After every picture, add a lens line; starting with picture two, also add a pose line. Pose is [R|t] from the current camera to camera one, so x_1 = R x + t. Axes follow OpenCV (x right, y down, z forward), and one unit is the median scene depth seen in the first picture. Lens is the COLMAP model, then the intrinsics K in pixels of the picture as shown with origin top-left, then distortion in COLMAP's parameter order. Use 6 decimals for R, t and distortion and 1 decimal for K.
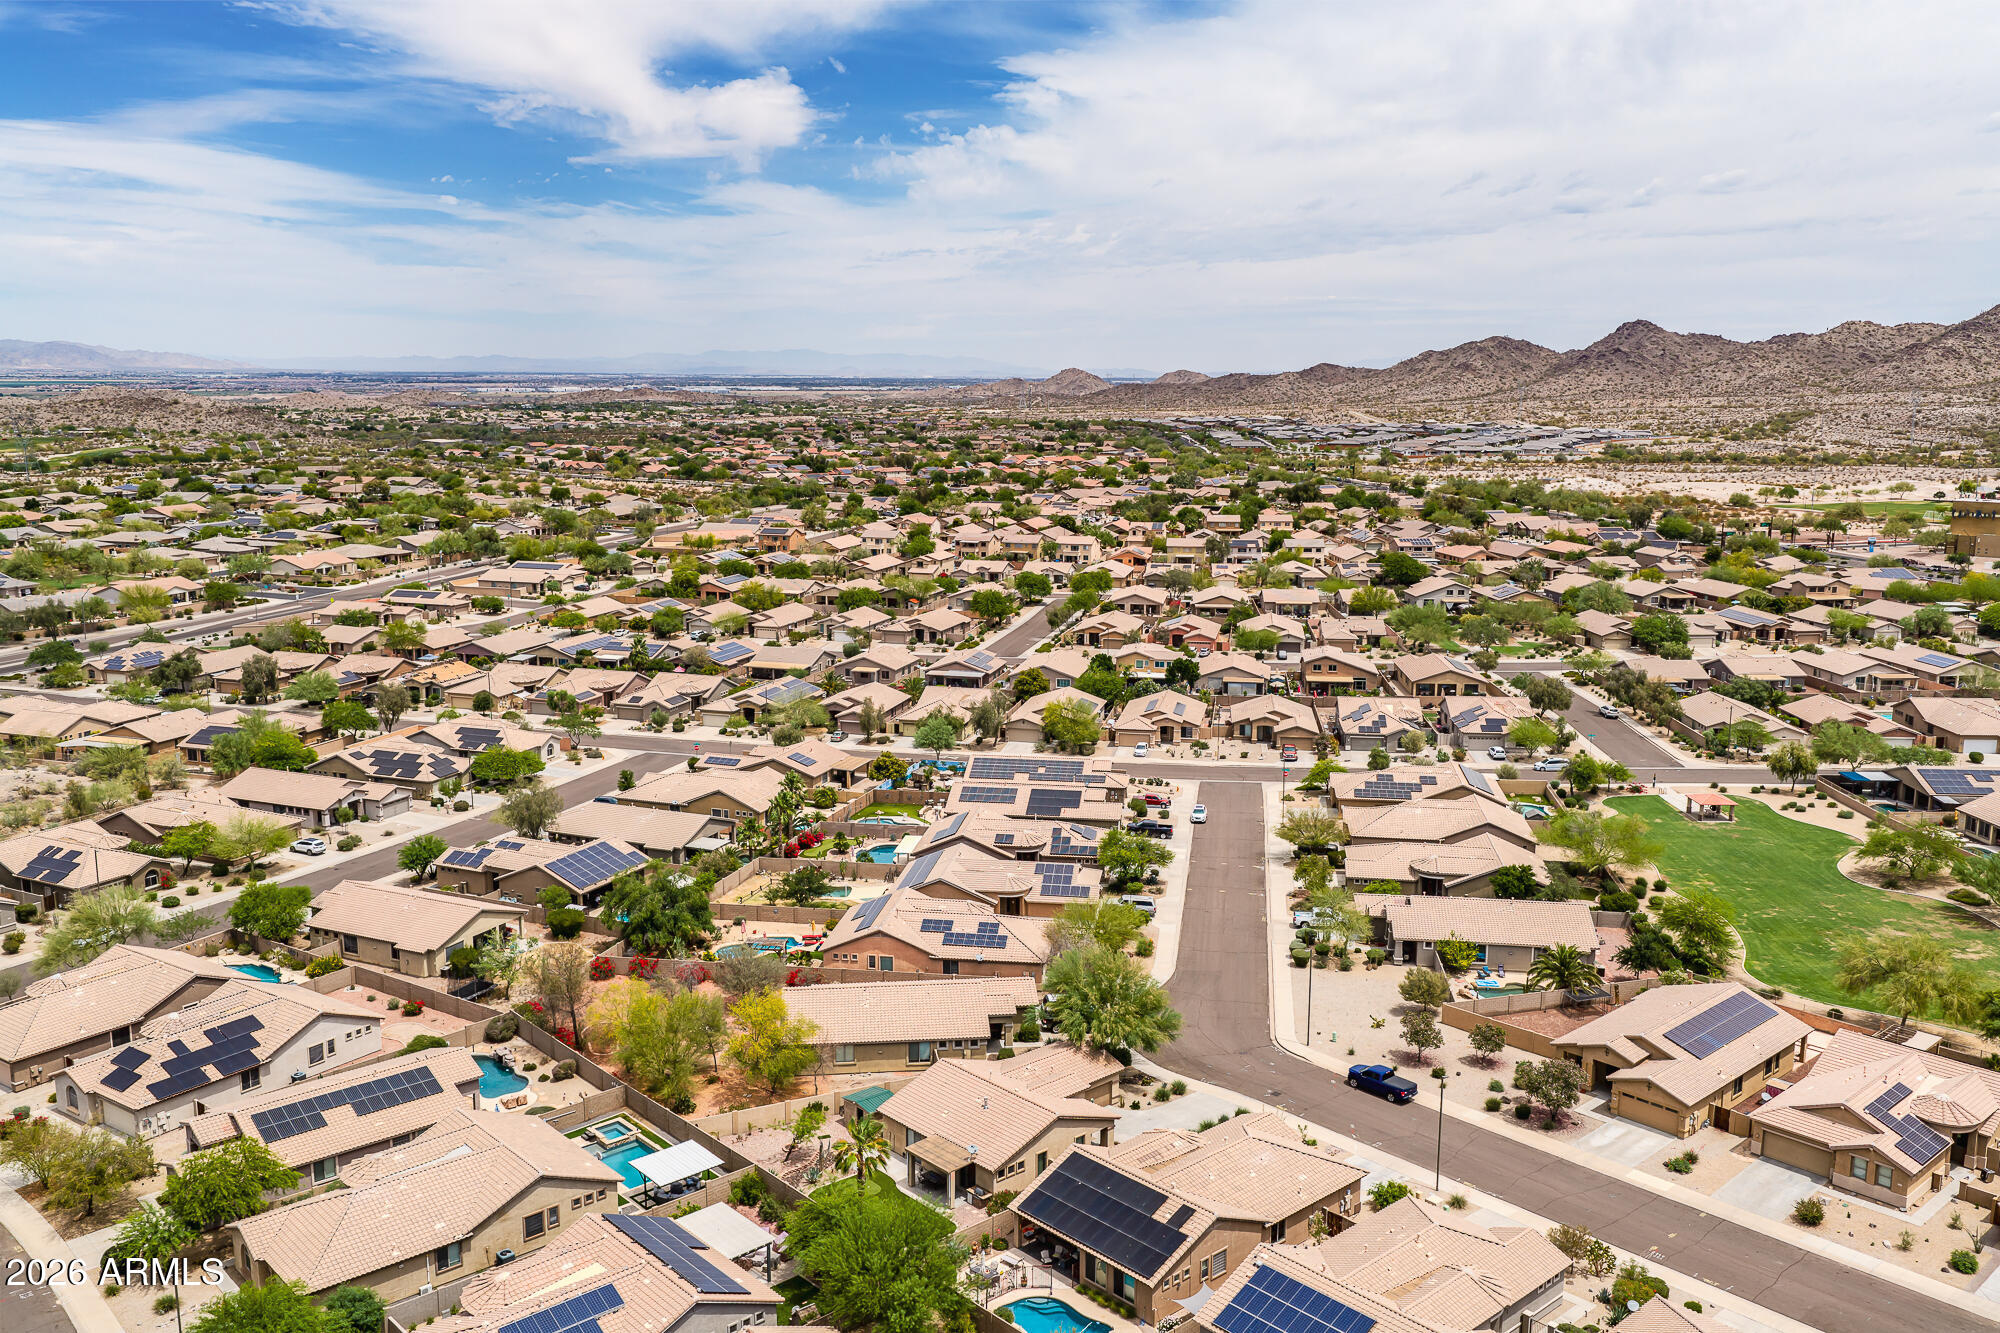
lens RADIAL K [[1634.5, 0, 1000.0], [0, 1634.5, 666.5], [0, 0, 1]] dist [0.031464, -0.004768]
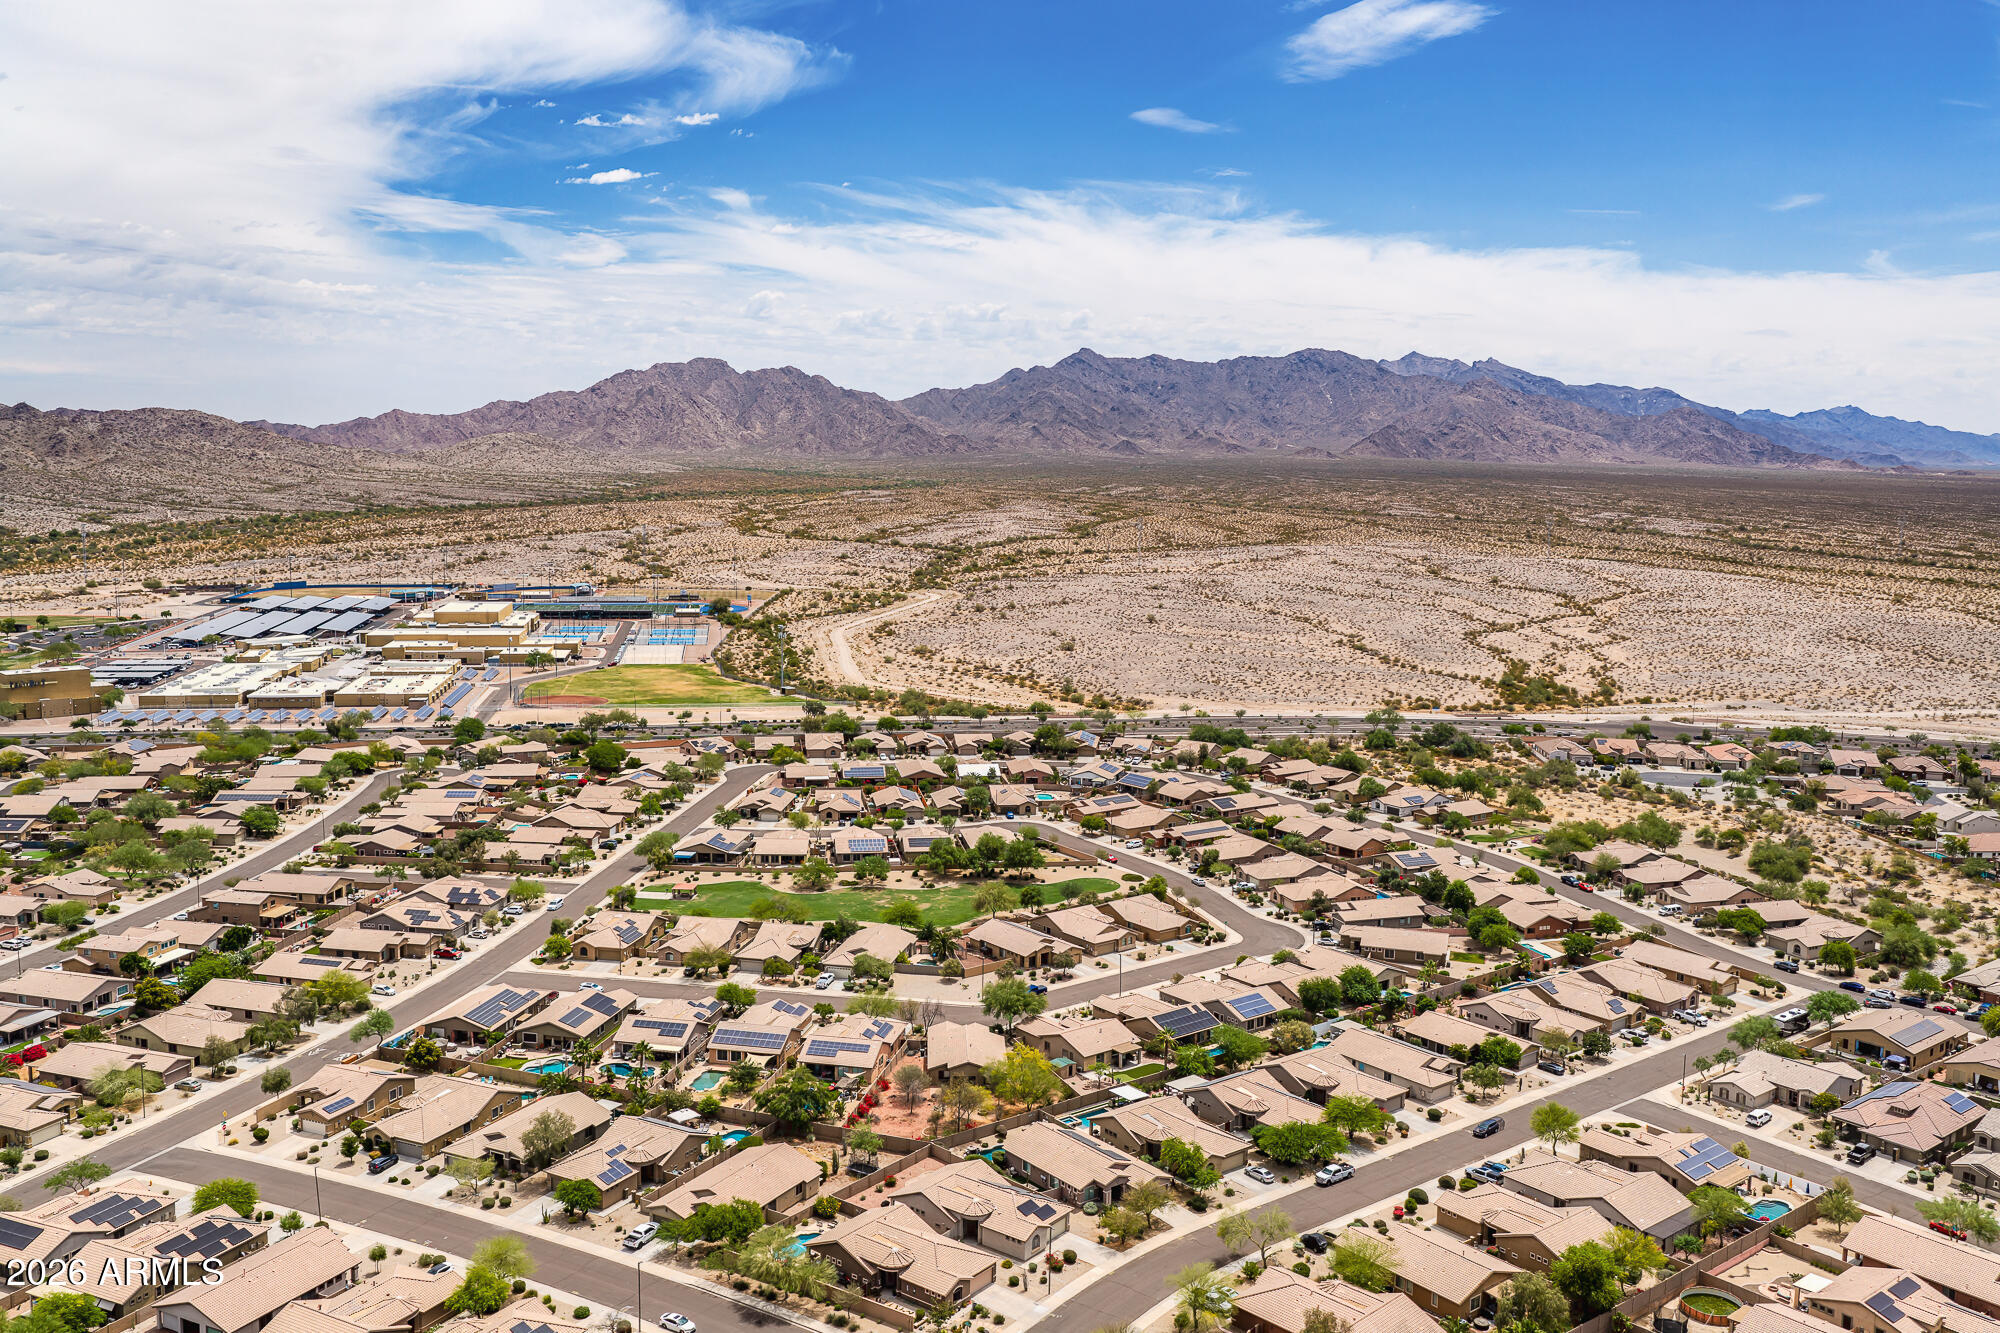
lens RADIAL K [[1634.5, 0, 1000.0], [0, 1634.5, 666.5], [0, 0, 1]] dist [0.031464, -0.004768]
pose [[0.054766, -0.130046, 0.989994, -1.747329], [0.151061, 0.981149, 0.120527, -0.428593], [-0.987006, 0.142949, 0.073379, 0.679305]]
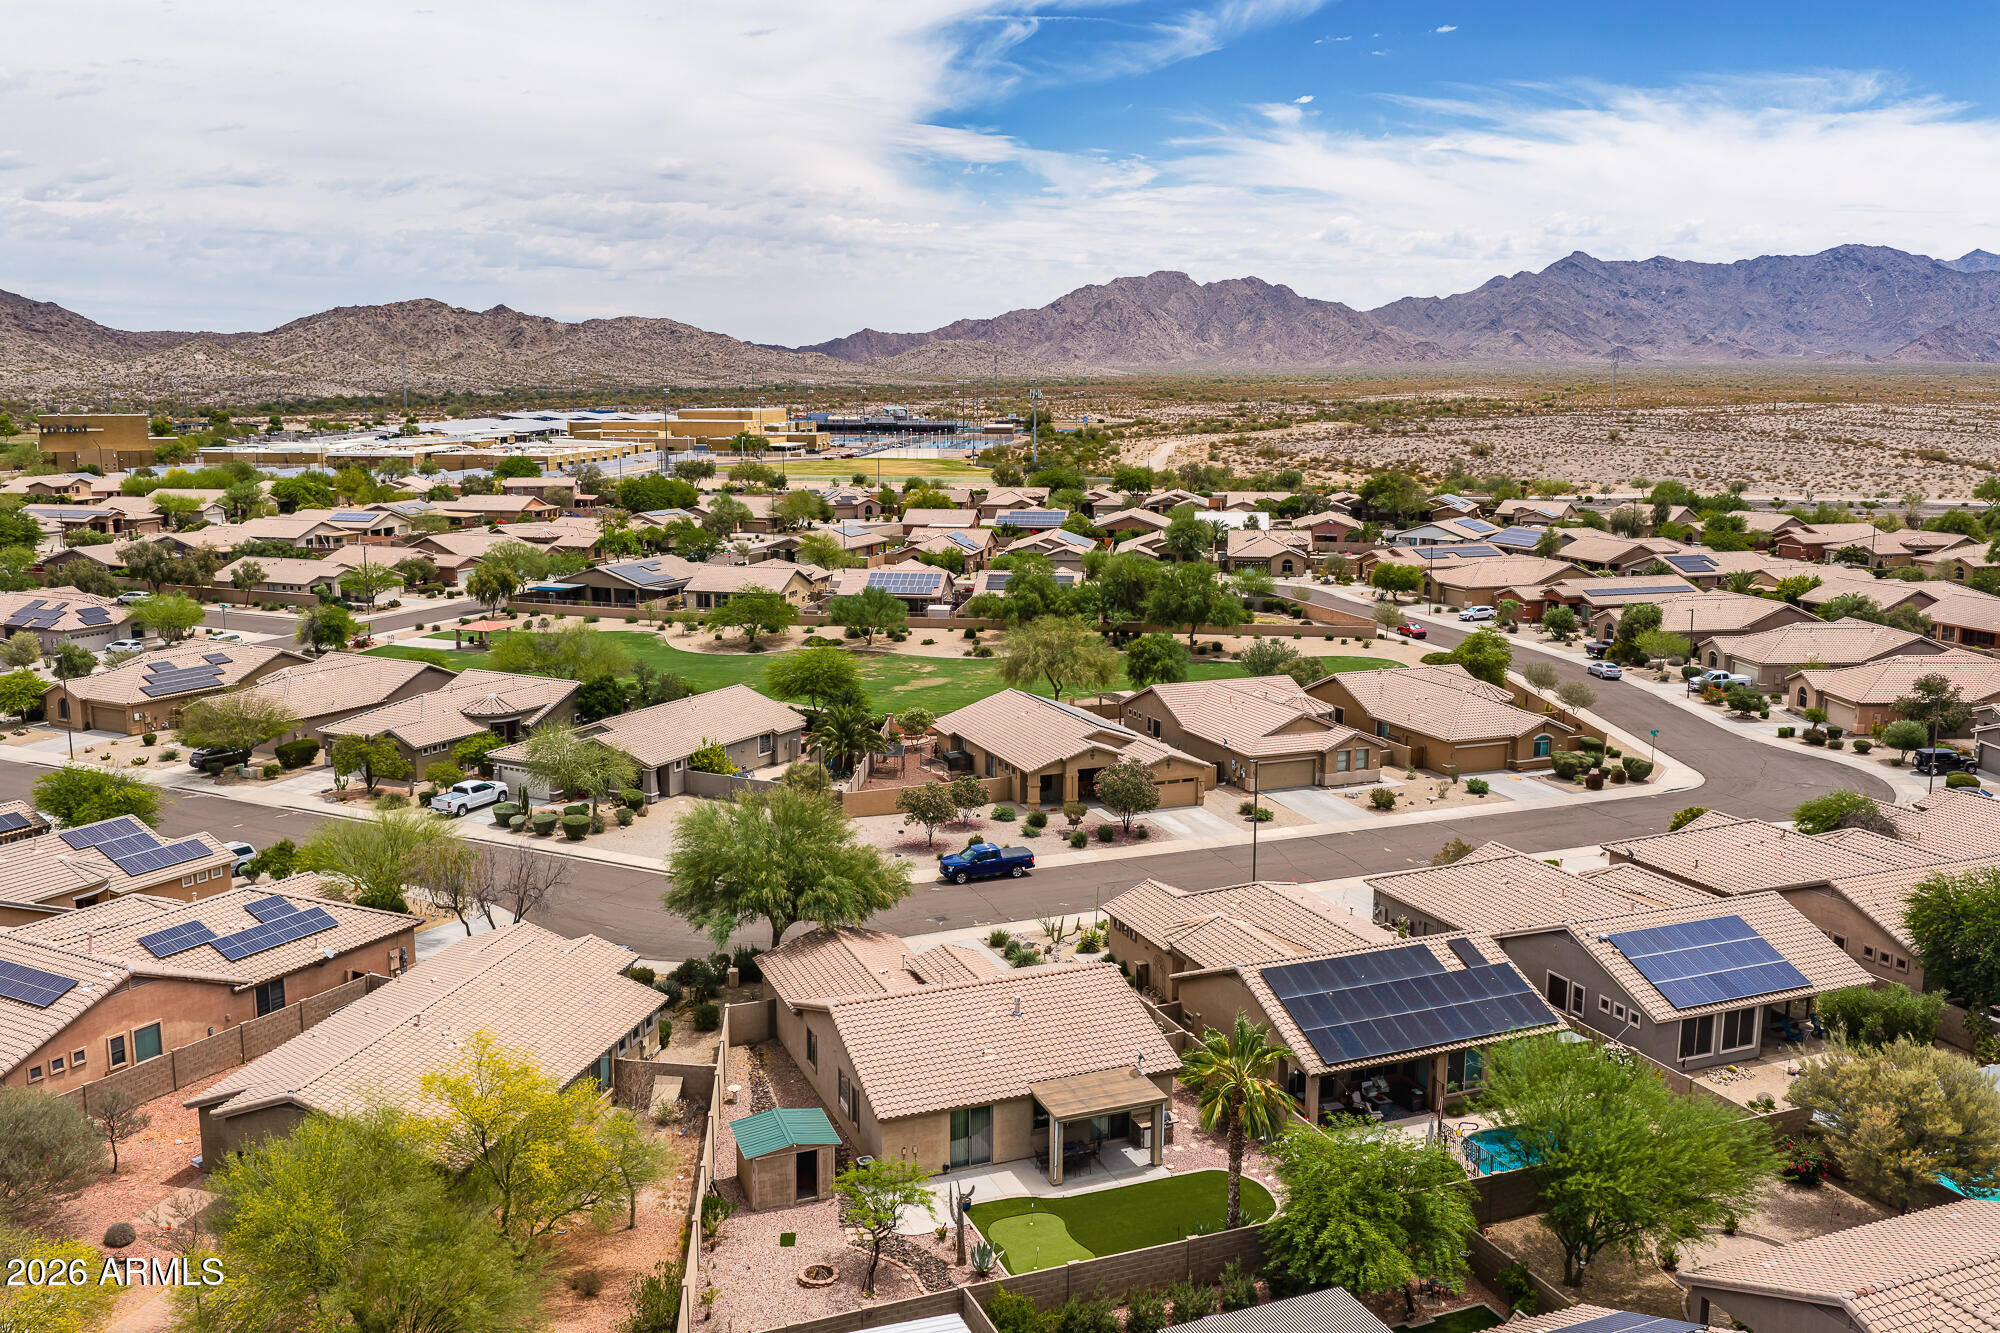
lens RADIAL K [[1617.2, 0, 1000.0], [0, 1617.2, 666.5], [0, 0, 1]] dist [-0.006267, -0.006418]
pose [[0.336601, -0.162425, 0.927533, -0.385249], [0.155316, 0.981096, 0.115441, 0.062698], [-0.928750, 0.105203, 0.355466, 0.600866]]
